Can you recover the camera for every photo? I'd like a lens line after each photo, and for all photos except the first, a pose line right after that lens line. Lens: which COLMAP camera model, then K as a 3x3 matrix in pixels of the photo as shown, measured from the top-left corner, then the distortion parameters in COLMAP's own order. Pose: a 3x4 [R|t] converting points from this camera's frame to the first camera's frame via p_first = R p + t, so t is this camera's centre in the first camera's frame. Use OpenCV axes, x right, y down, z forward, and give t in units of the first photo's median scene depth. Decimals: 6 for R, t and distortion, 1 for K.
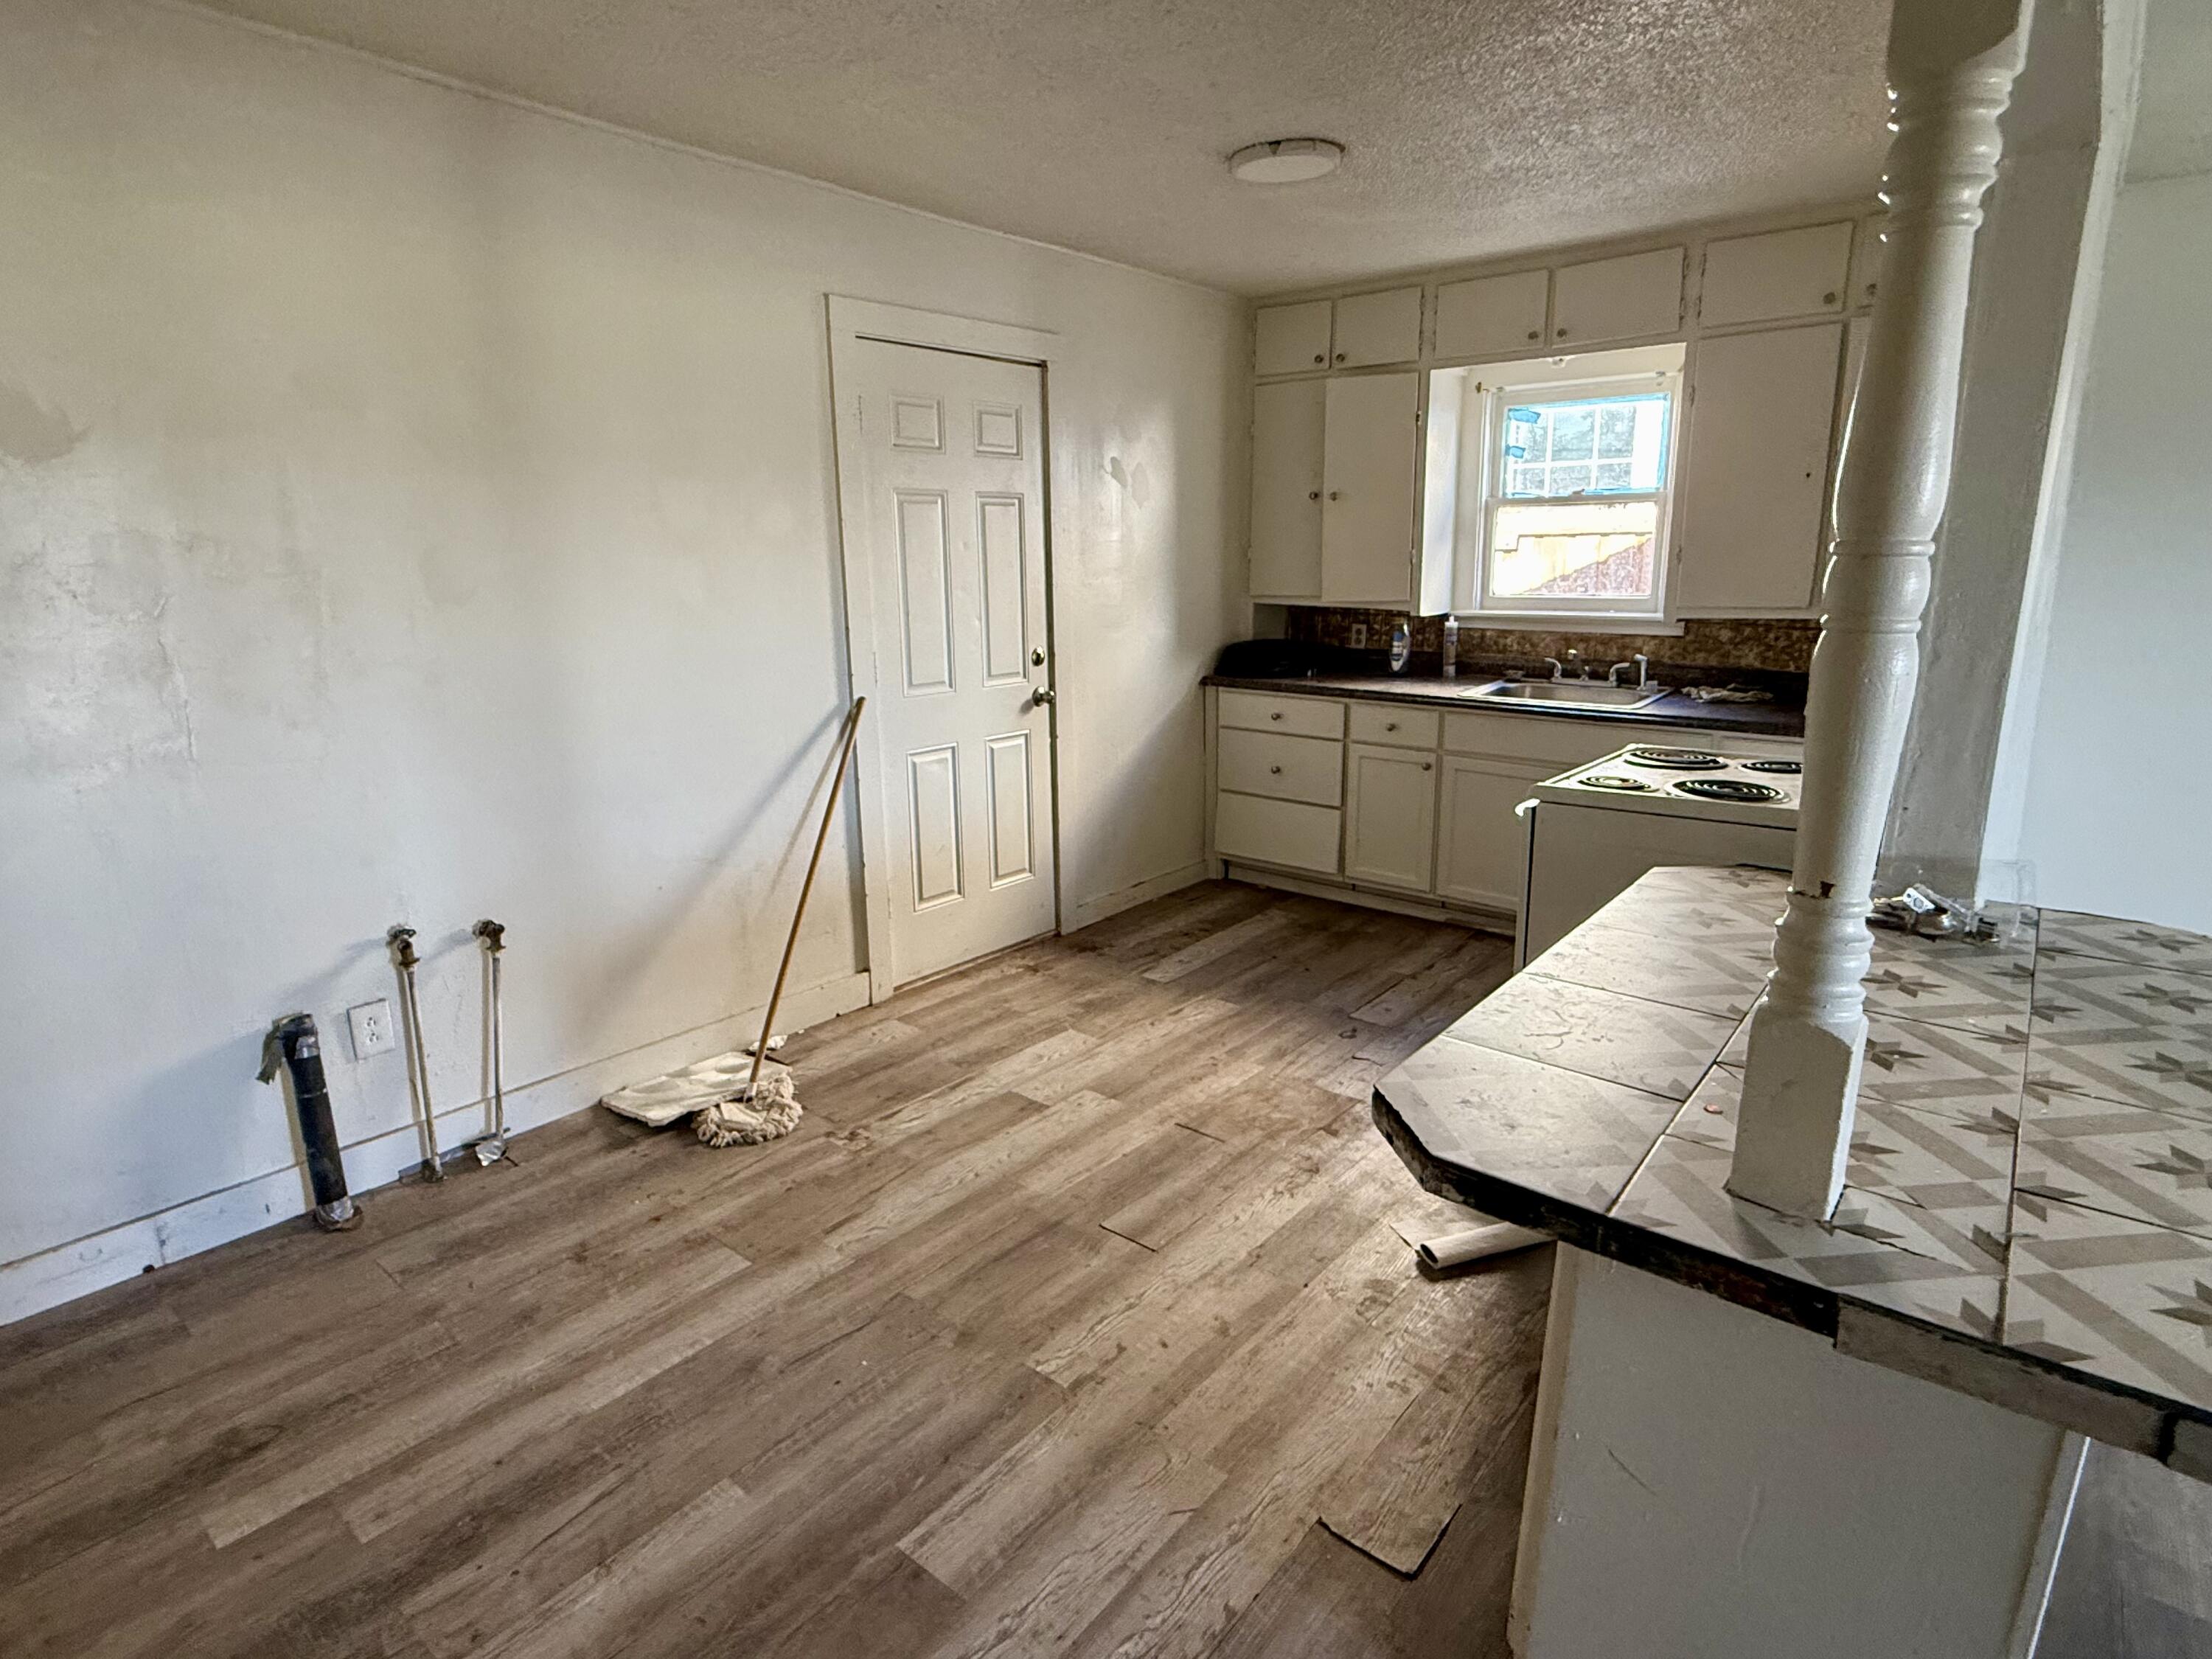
lens RADIAL K [[1171.6, 0, 1102.3], [0, 1171.6, 823.1], [0, 0, 1]] dist [0.002323, -0.000686]
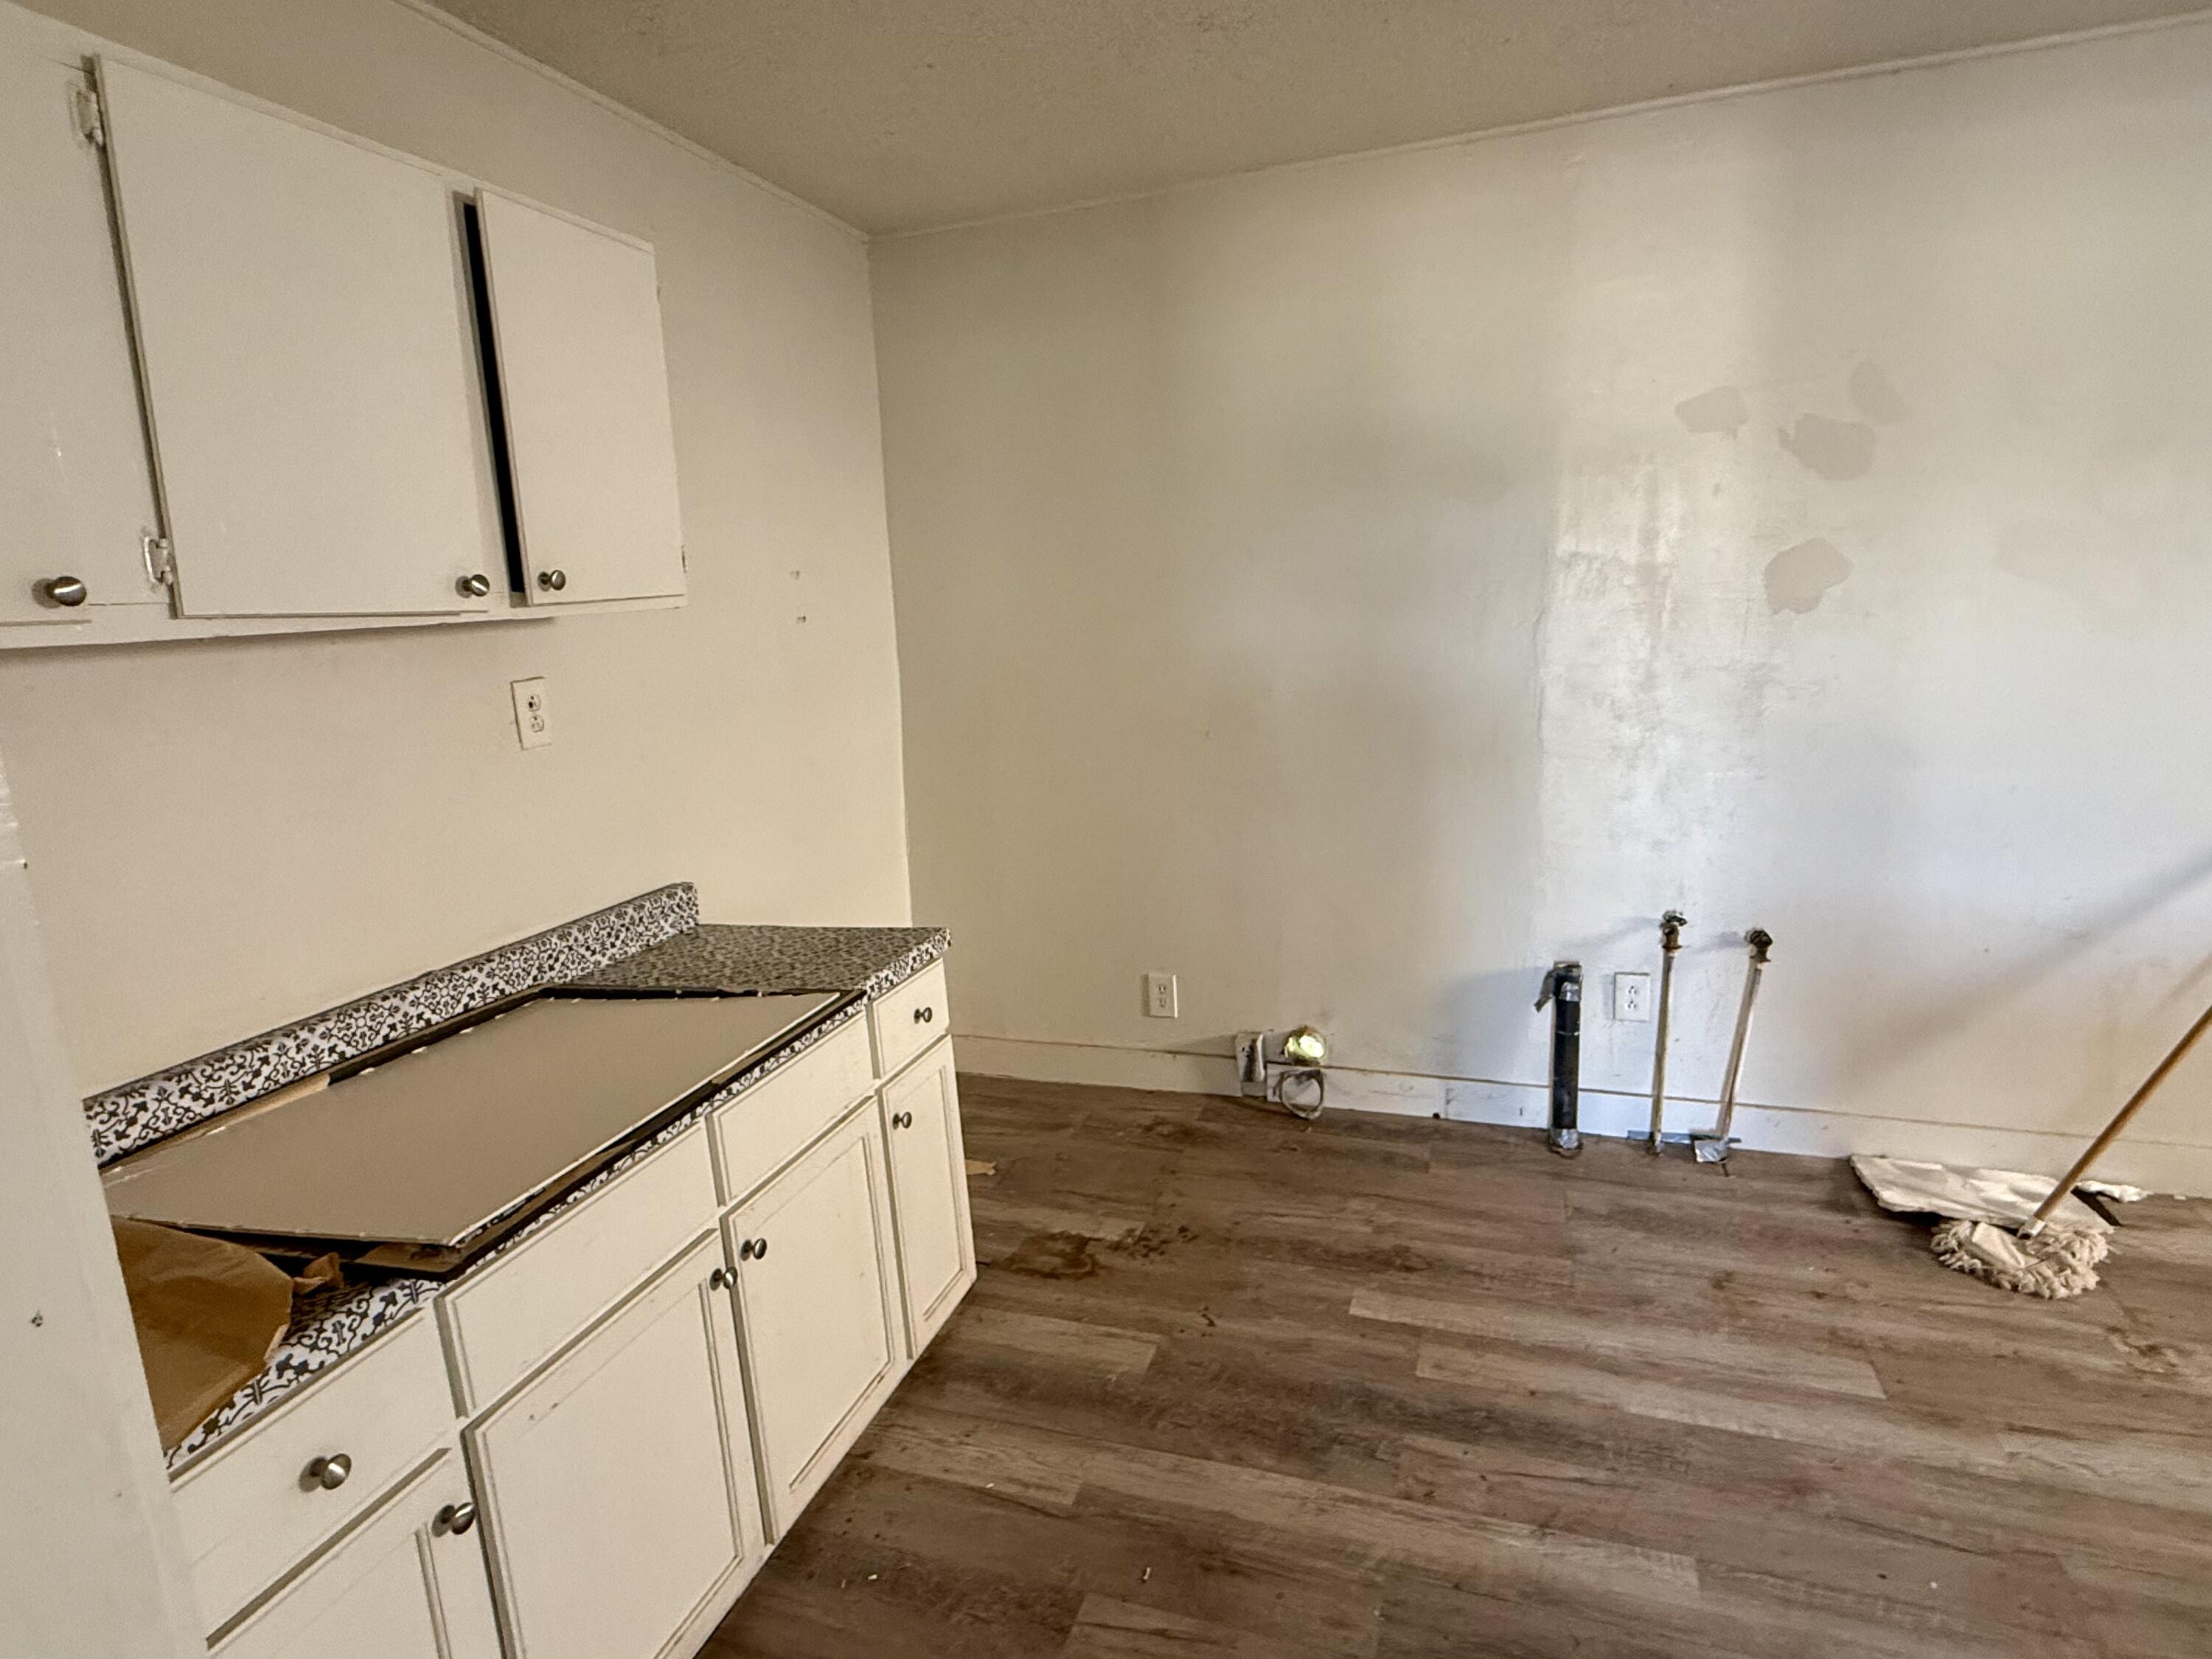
lens RADIAL K [[1171.6, 0, 1104.2], [0, 1171.6, 836.4], [0, 0, 1]] dist [0.002323, -0.000686]
pose [[0.353822, 0.179762, -0.917876, 0.189514], [-0.173125, 0.976986, 0.124602, -0.023753], [0.919151, 0.114820, 0.376800, 0.114807]]
